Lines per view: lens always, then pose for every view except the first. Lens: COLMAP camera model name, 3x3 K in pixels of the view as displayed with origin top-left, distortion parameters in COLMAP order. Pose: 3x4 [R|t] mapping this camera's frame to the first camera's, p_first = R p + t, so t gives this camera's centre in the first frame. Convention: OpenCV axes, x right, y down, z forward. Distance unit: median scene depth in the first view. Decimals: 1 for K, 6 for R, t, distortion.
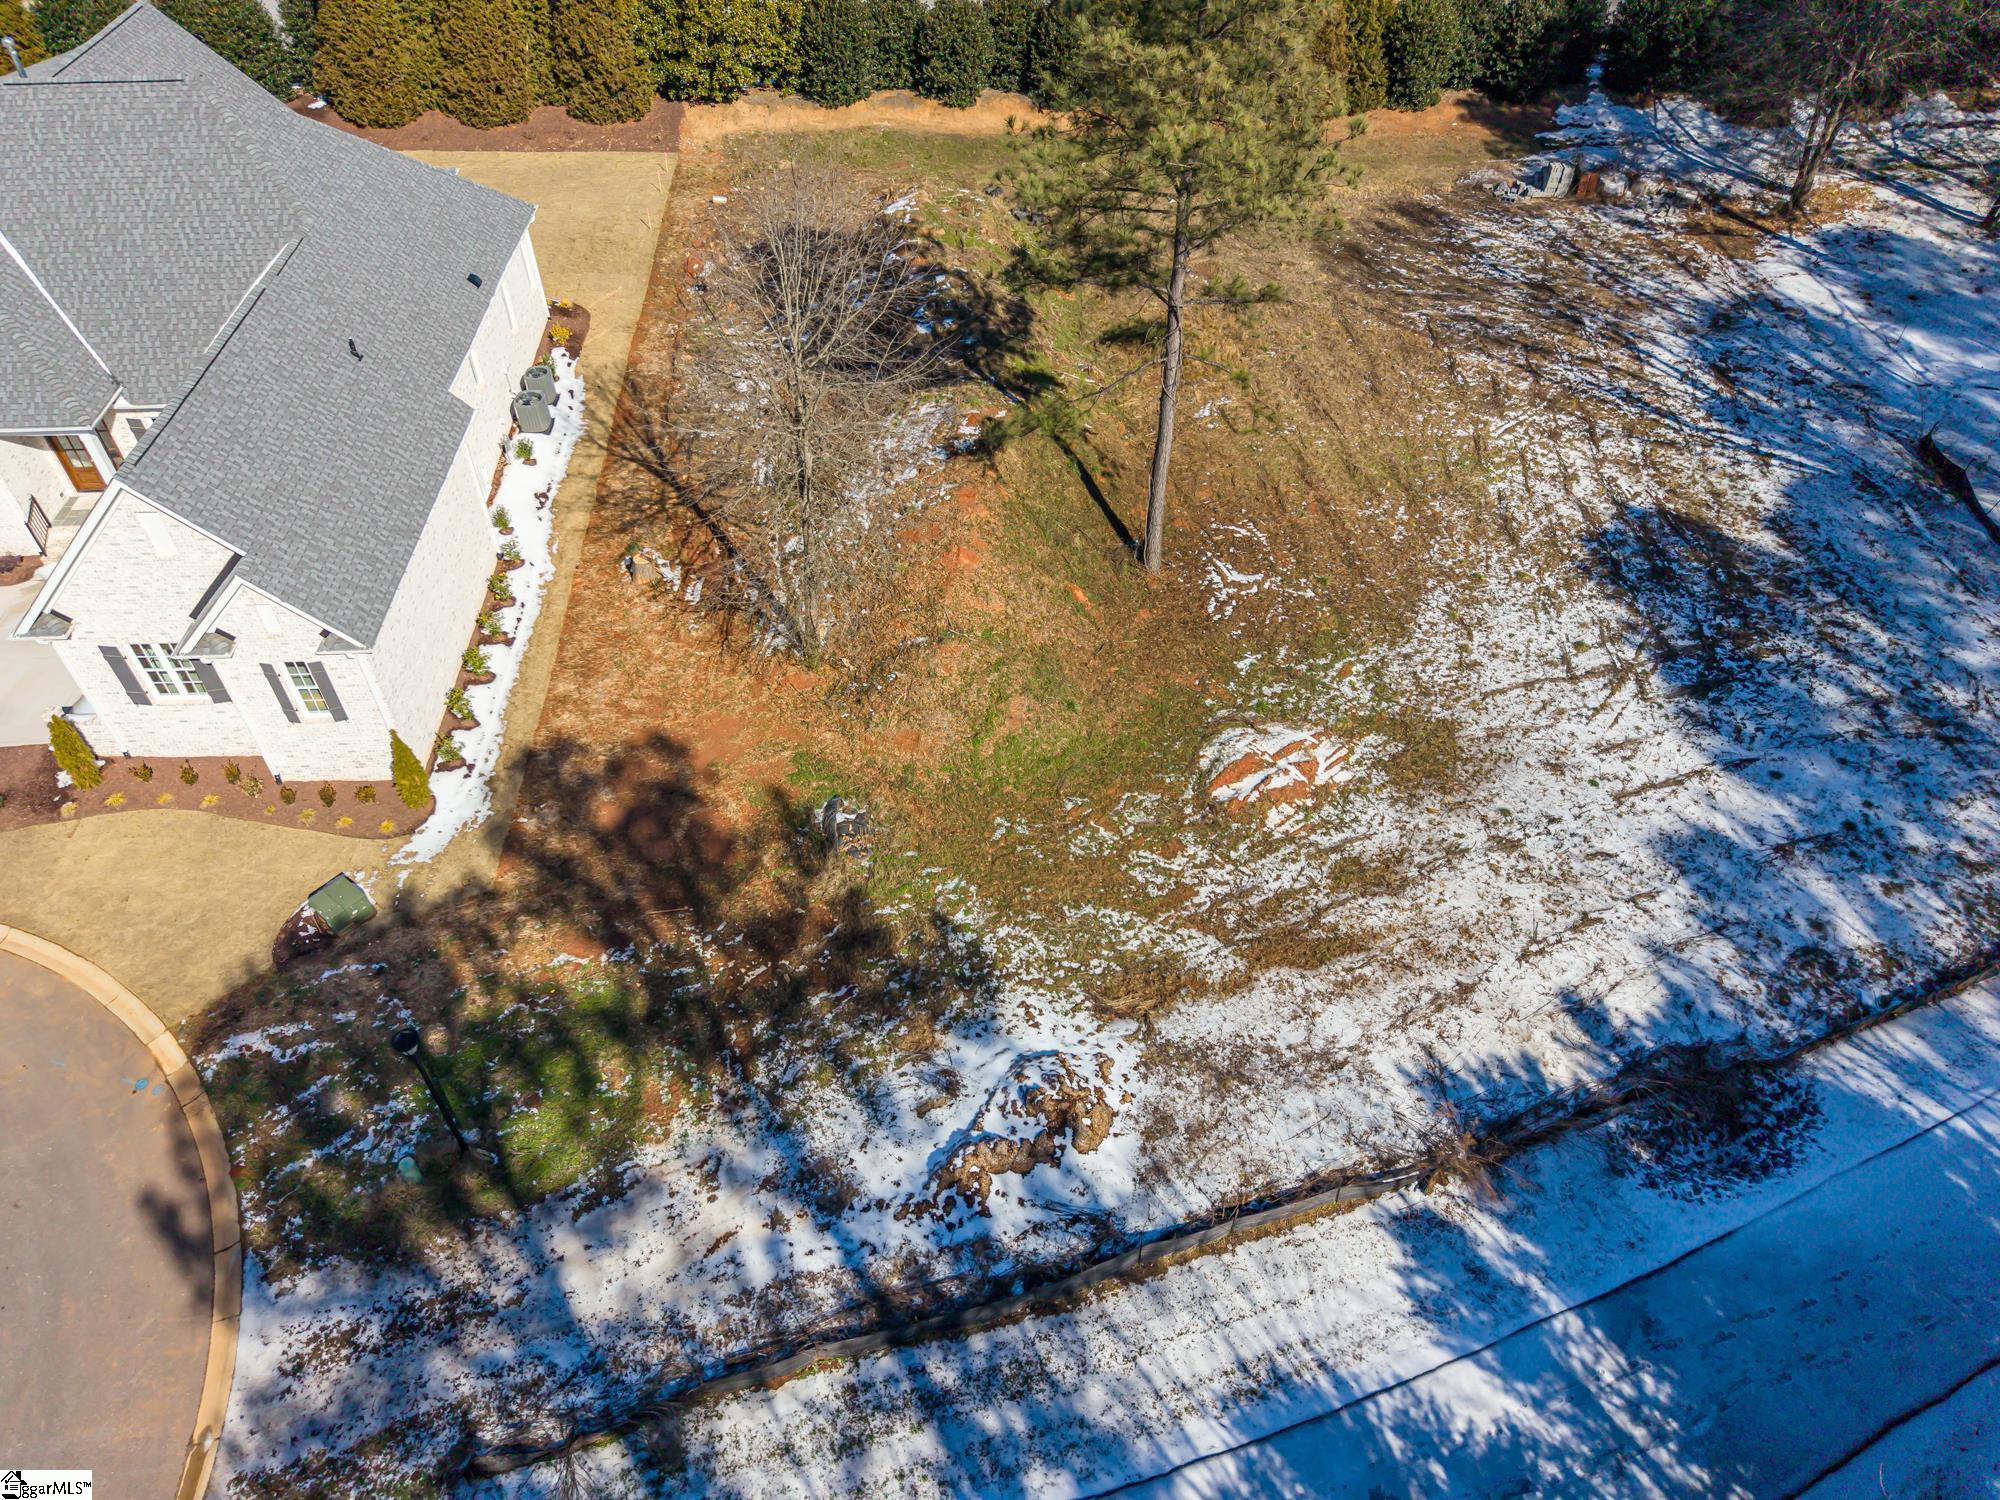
lens RADIAL K [[1334.2, 0, 968.0], [0, 1334.2, 757.9], [0, 0, 1]] dist [0.029177, -0.013584]
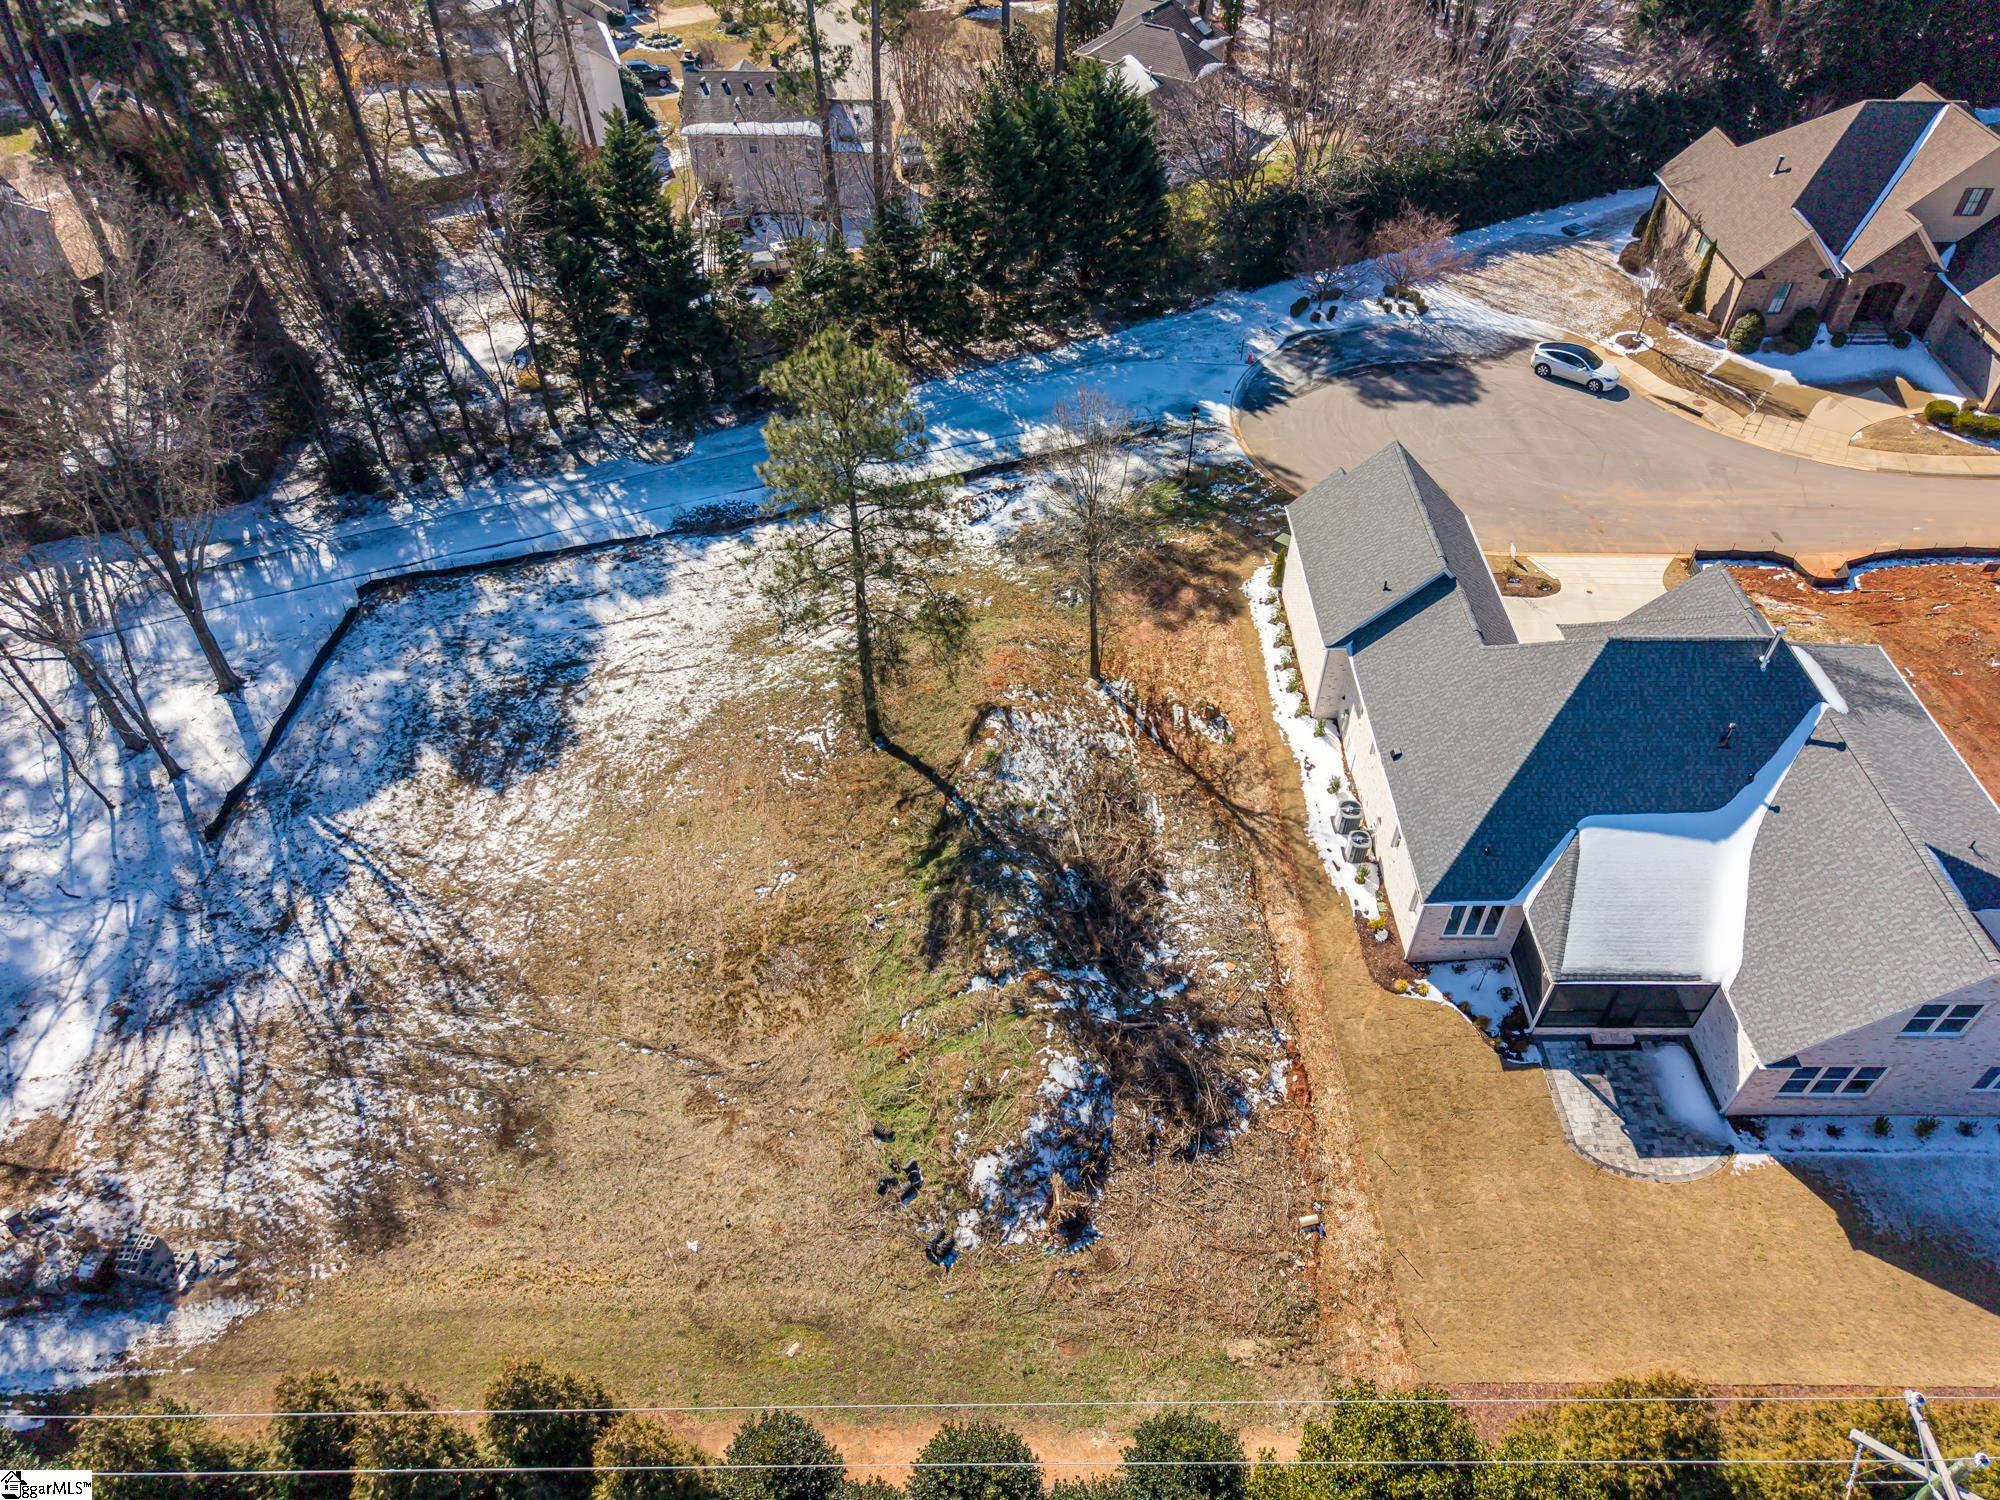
lens RADIAL K [[1334.2, 0, 999.9], [0, 1334.2, 762.2], [0, 0, 1]] dist [0.029177, -0.013584]
pose [[-0.999377, -0.014404, 0.032209, -0.062348], [0.032191, 0.001473, 0.999481, -1.964788], [-0.014444, 0.999895, -0.001008, 1.269642]]
